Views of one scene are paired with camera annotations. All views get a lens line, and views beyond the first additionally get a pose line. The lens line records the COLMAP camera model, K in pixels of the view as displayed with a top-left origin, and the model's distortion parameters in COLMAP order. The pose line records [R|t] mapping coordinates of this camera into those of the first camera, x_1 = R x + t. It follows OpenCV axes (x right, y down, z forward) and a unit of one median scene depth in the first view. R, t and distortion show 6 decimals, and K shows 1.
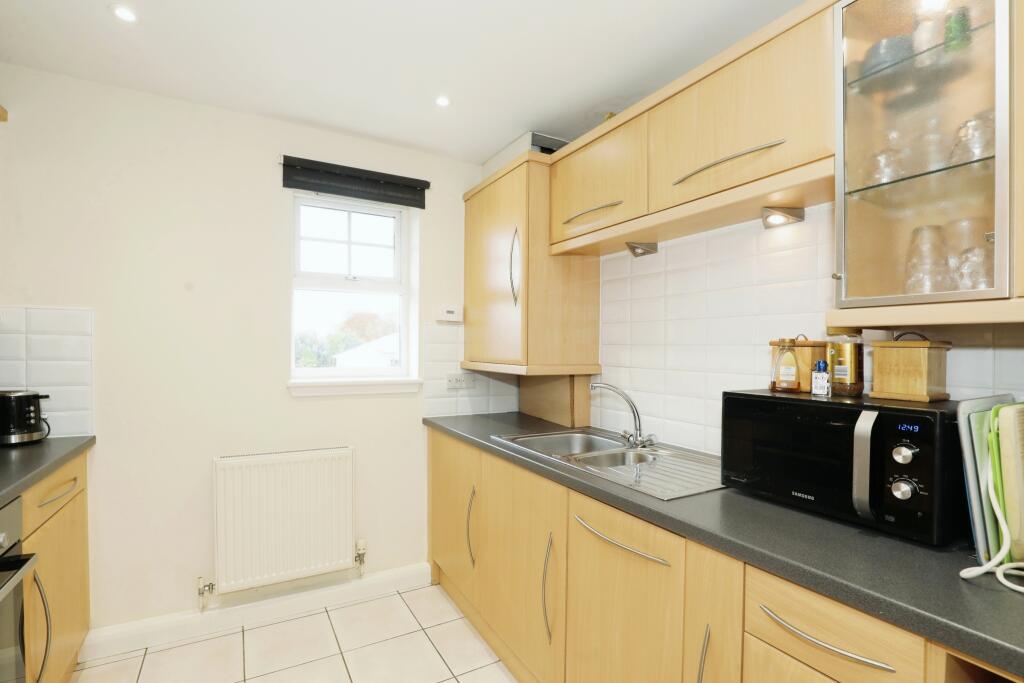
lens RADIAL K [[484.4, 0, 520.7], [0, 484.4, 346.9], [0, 0, 1]] dist [-0.001157, -0.000239]
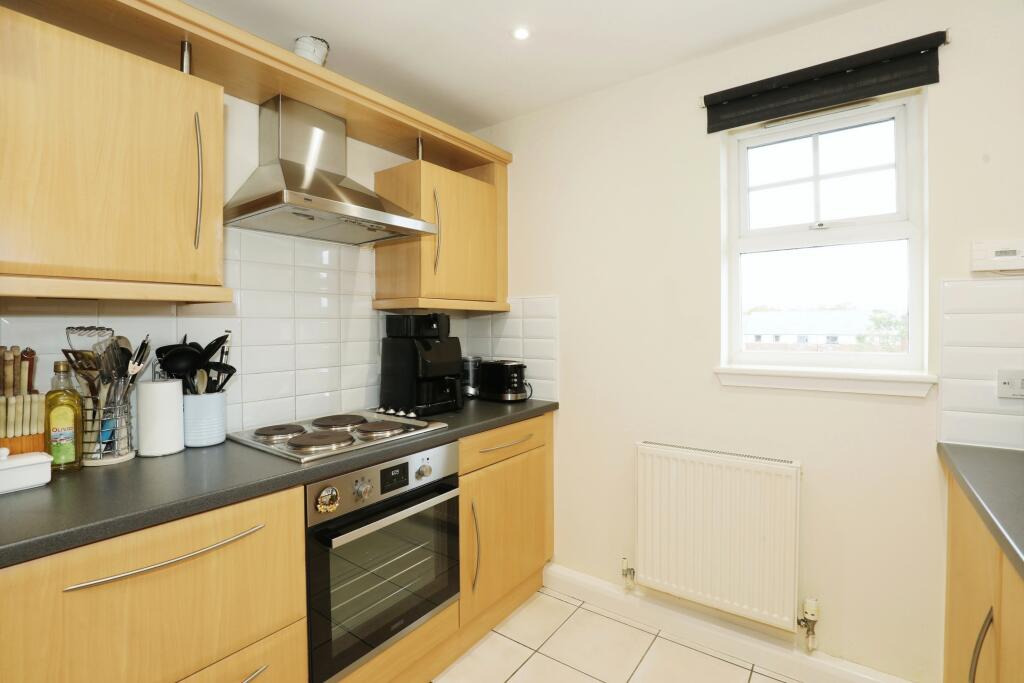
lens RADIAL K [[476.1, 0, 511.8], [0, 476.1, 335.0], [0, 0, 1]] dist [-0.027233, -0.000330]
pose [[0.398656, -0.002843, -0.917096, 0.130244], [0.011572, 0.999931, 0.001931, 0.013917], [0.917027, -0.011382, 0.398662, 0.392867]]
